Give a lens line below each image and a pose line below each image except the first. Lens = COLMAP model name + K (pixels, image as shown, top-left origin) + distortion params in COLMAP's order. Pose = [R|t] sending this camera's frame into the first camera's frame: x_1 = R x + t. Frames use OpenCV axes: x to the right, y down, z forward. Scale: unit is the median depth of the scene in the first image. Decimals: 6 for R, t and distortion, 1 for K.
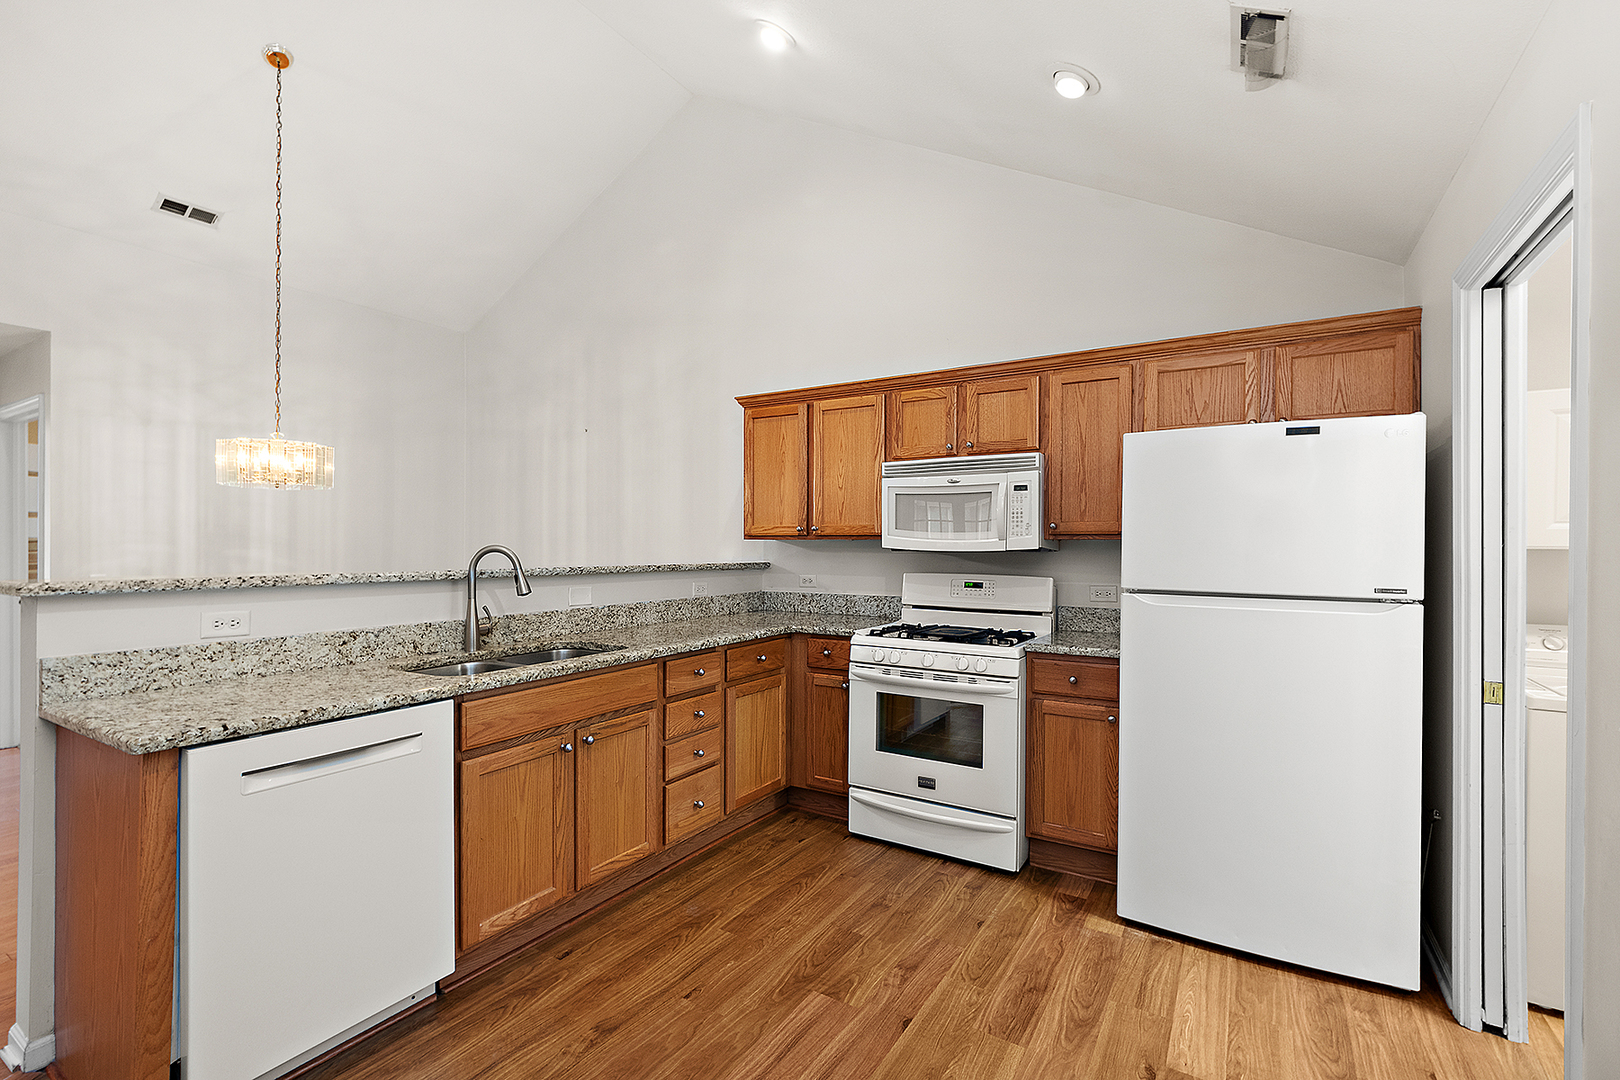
lens RADIAL K [[721.0, 0, 811.8], [0, 721.0, 542.9], [0, 0, 1]] dist [-0.004912, -0.001172]
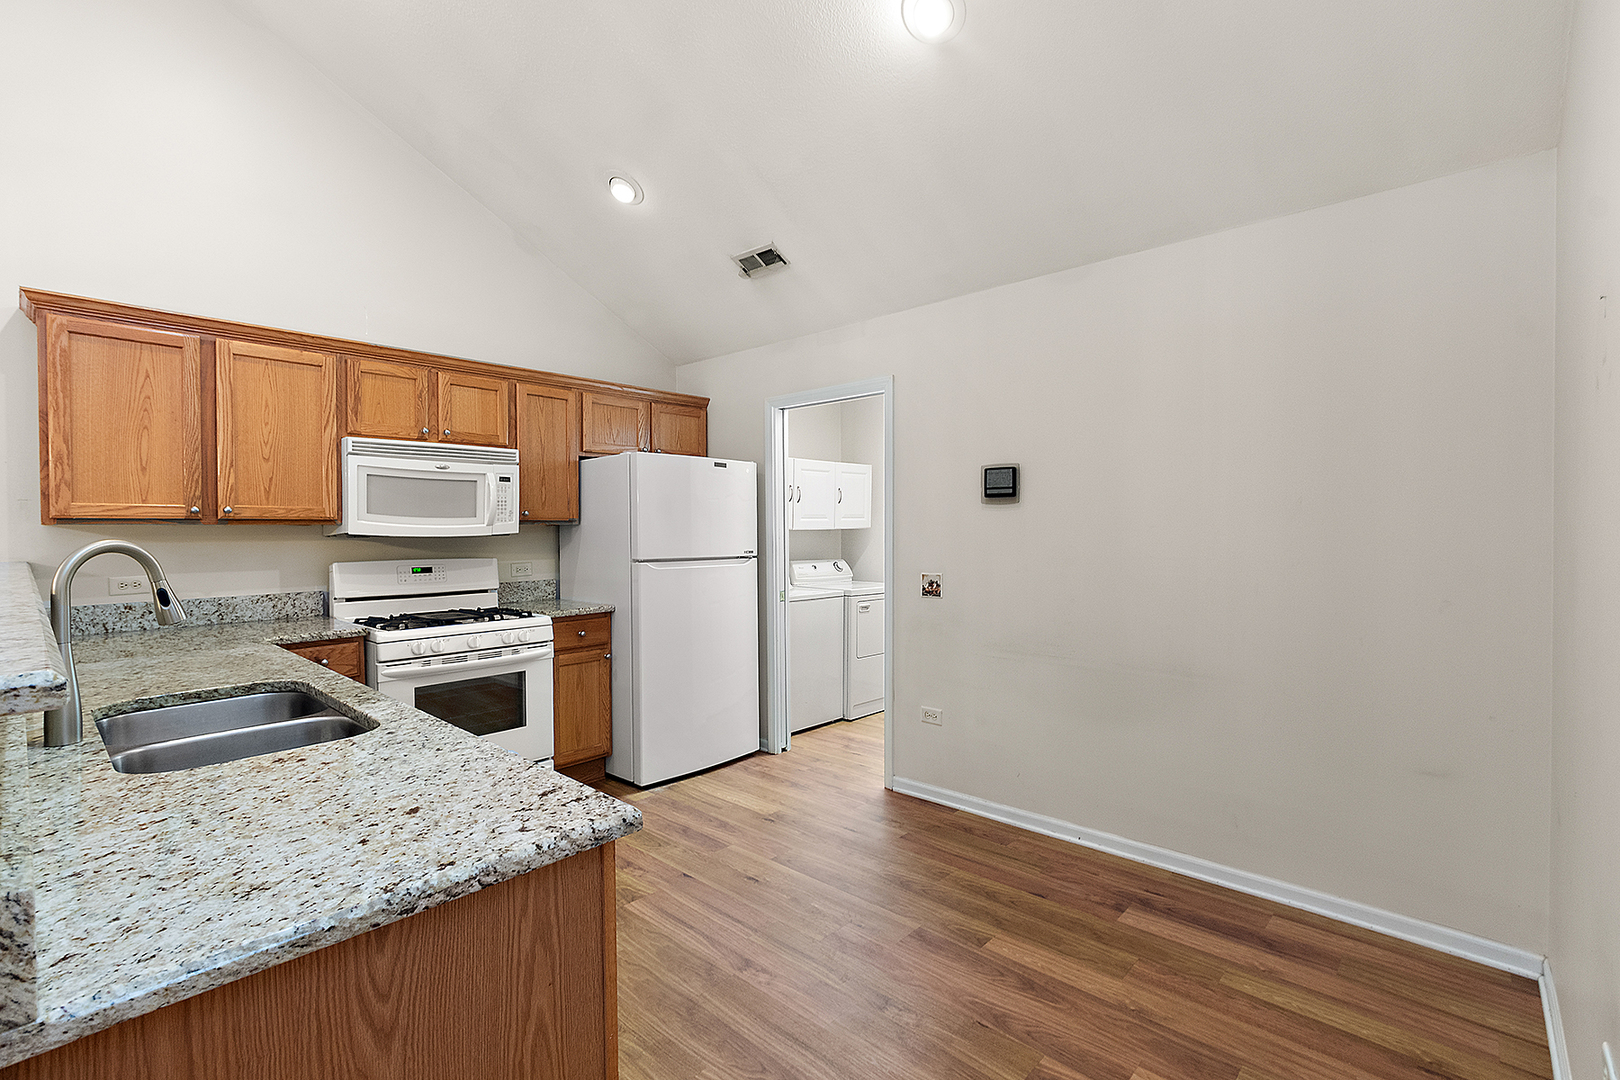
lens RADIAL K [[721.0, 0, 811.5], [0, 721.0, 538.9], [0, 0, 1]] dist [-0.004912, -0.001172]
pose [[0.187113, -0.022726, 0.982075, -0.696001], [-0.001064, 0.999727, 0.023337, -0.009308], [-0.982338, -0.005412, 0.187038, 0.300160]]
